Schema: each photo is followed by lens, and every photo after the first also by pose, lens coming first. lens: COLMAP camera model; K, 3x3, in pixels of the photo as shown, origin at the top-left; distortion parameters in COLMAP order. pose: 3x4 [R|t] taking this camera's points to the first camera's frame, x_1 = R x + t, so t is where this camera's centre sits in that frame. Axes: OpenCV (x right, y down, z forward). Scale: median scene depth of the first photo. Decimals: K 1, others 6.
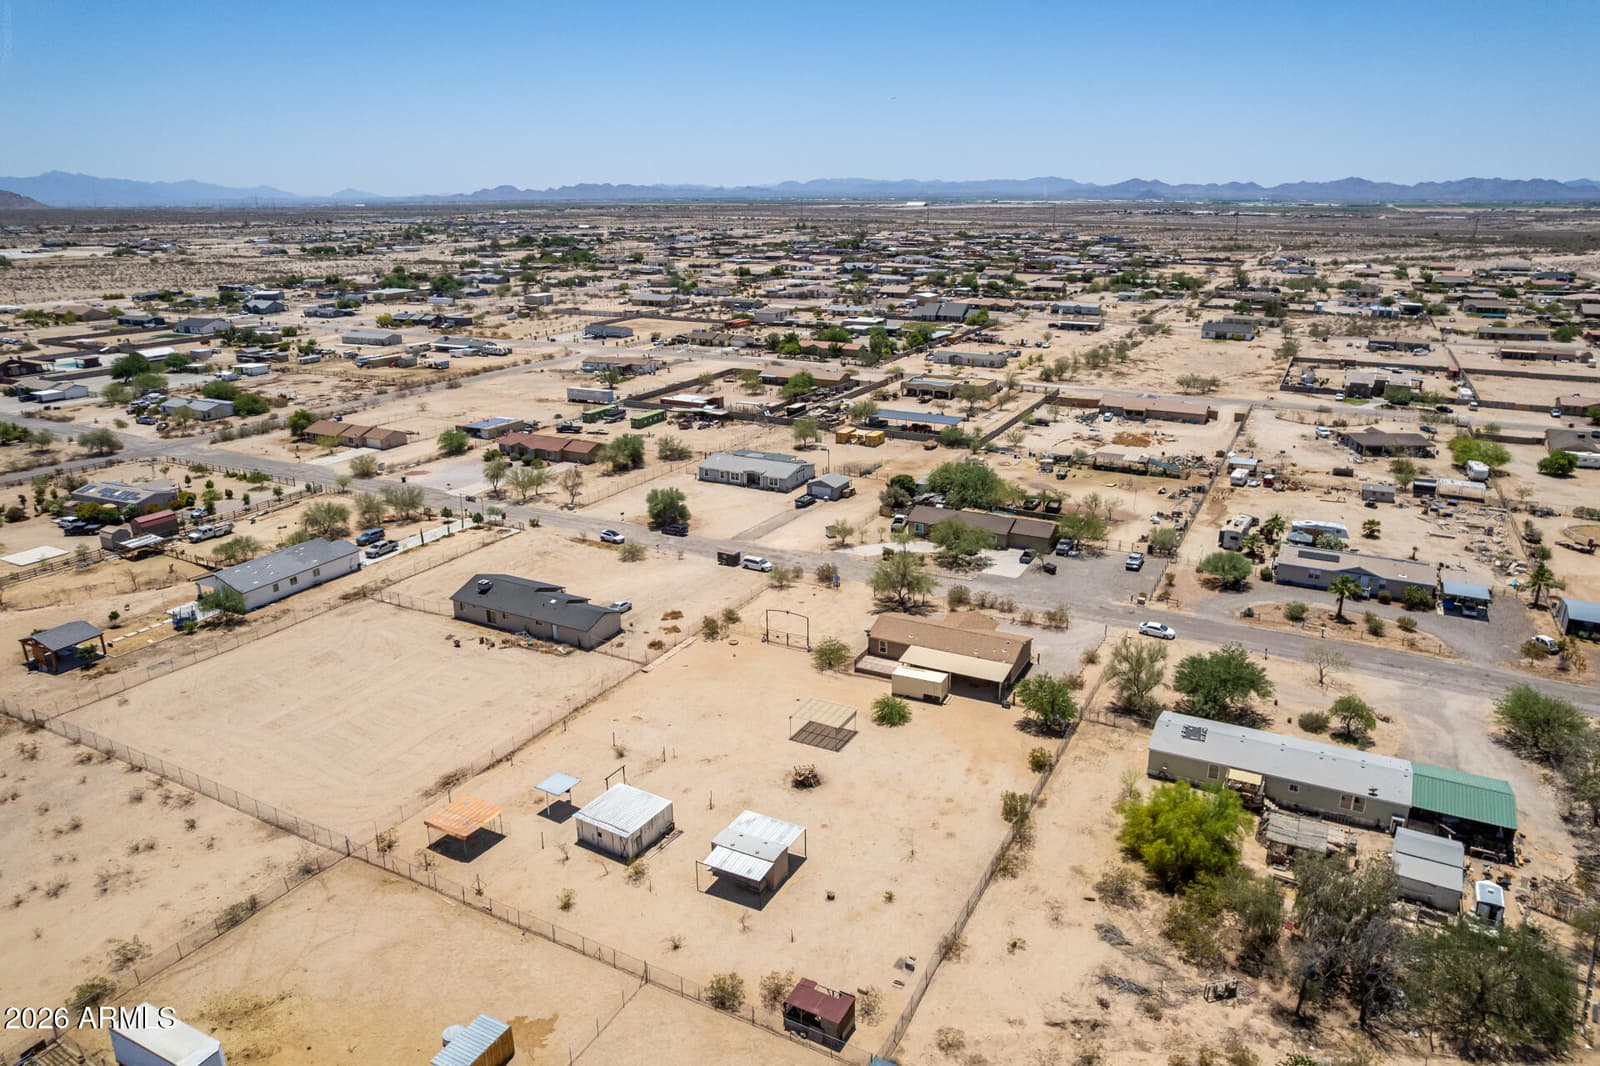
lens RADIAL K [[1047.4, 0, 804.4], [0, 1047.4, 561.2], [0, 0, 1]] dist [-0.067292, 0.051651]
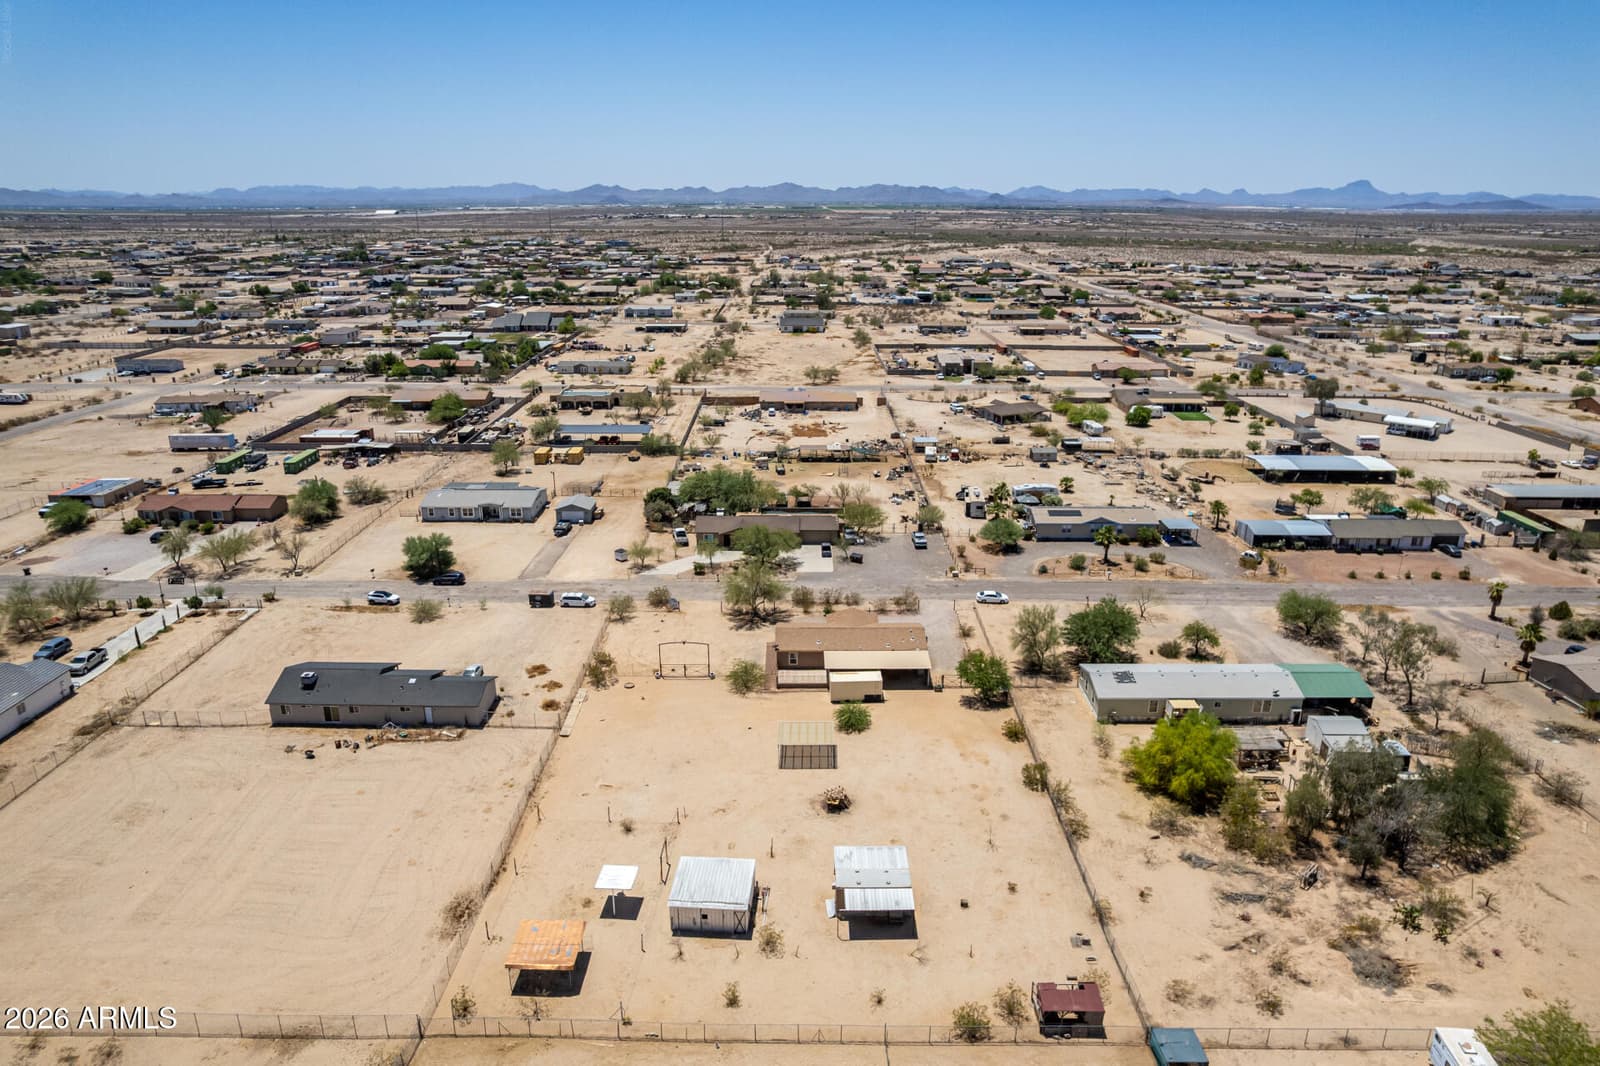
lens RADIAL K [[1033.2, 0, 805.8], [0, 1033.2, 549.9], [0, 0, 1]] dist [-0.064640, 0.046354]
pose [[0.884985, -0.144803, 0.442531, -0.290665], [0.149533, 0.988456, 0.024398, -0.036950], [-0.440956, 0.044581, 0.896421, 0.095207]]
